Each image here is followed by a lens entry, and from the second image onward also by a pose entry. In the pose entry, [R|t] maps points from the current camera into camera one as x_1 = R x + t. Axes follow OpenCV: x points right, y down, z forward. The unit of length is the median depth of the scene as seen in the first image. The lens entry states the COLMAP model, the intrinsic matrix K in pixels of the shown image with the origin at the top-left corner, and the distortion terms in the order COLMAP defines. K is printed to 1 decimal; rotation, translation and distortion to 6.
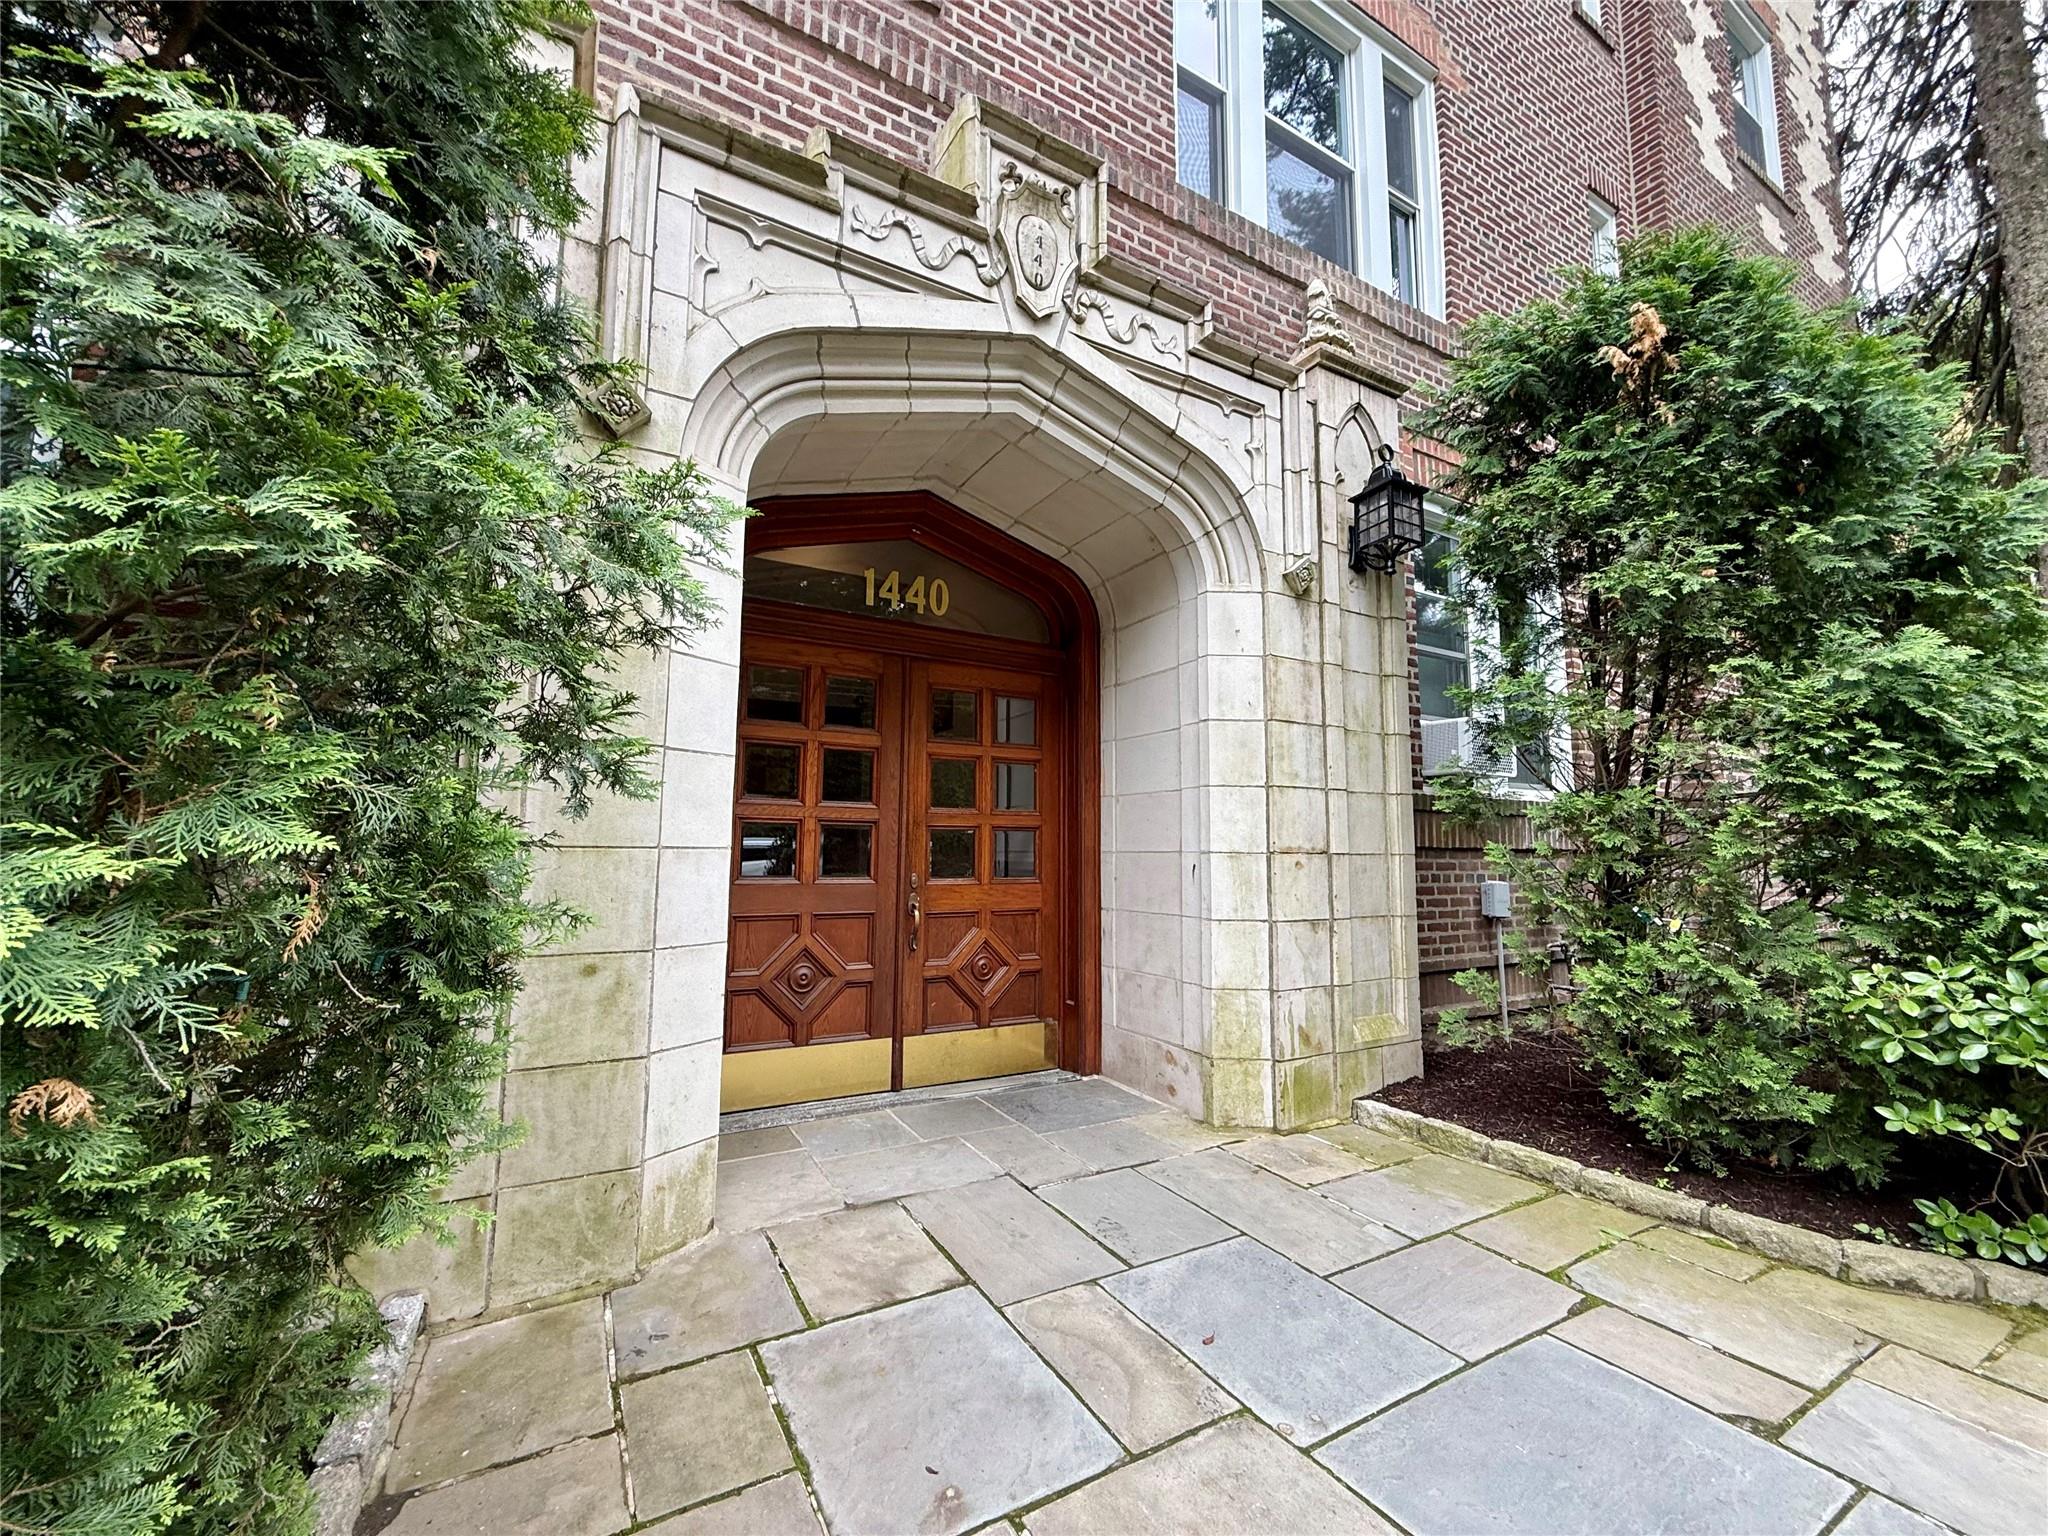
lens RADIAL K [[814.4, 0, 1016.1], [0, 814.4, 764.2], [0, 0, 1]] dist [-0.001272, -0.000211]
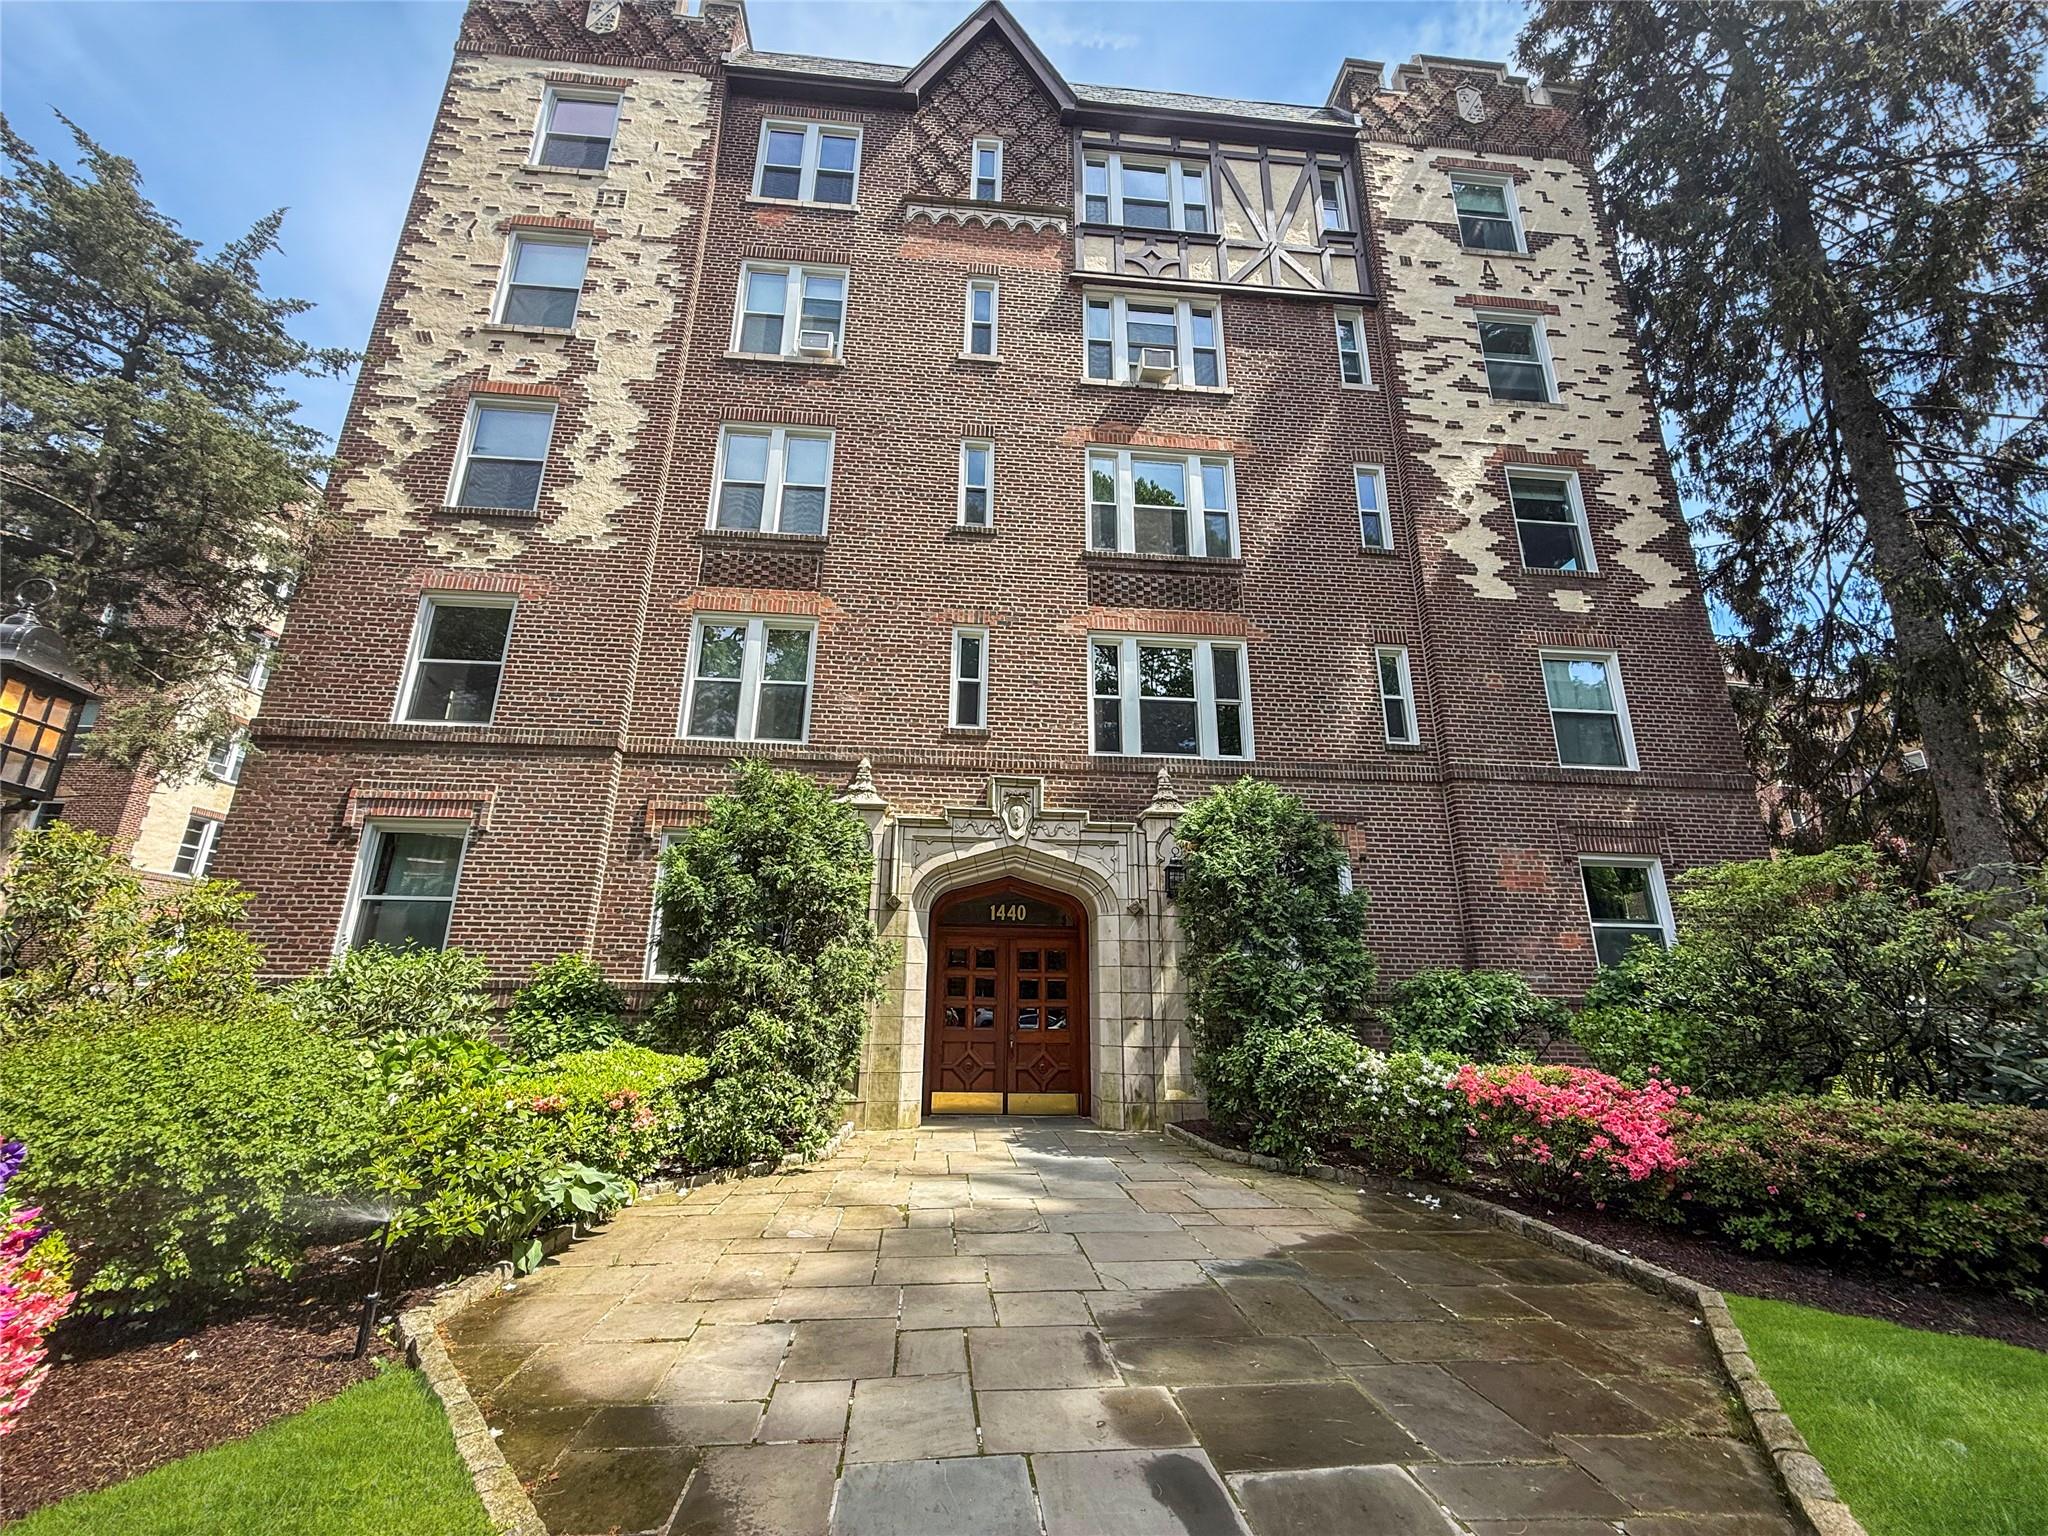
lens RADIAL K [[814.4, 0, 1028.3], [0, 814.4, 770.6], [0, 0, 1]] dist [-0.001272, -0.000211]
pose [[0.915359, -0.117044, -0.385251, 1.030595], [0.049981, 0.982446, -0.179725, -0.199830], [0.399525, 0.145257, 0.905141, -1.451542]]
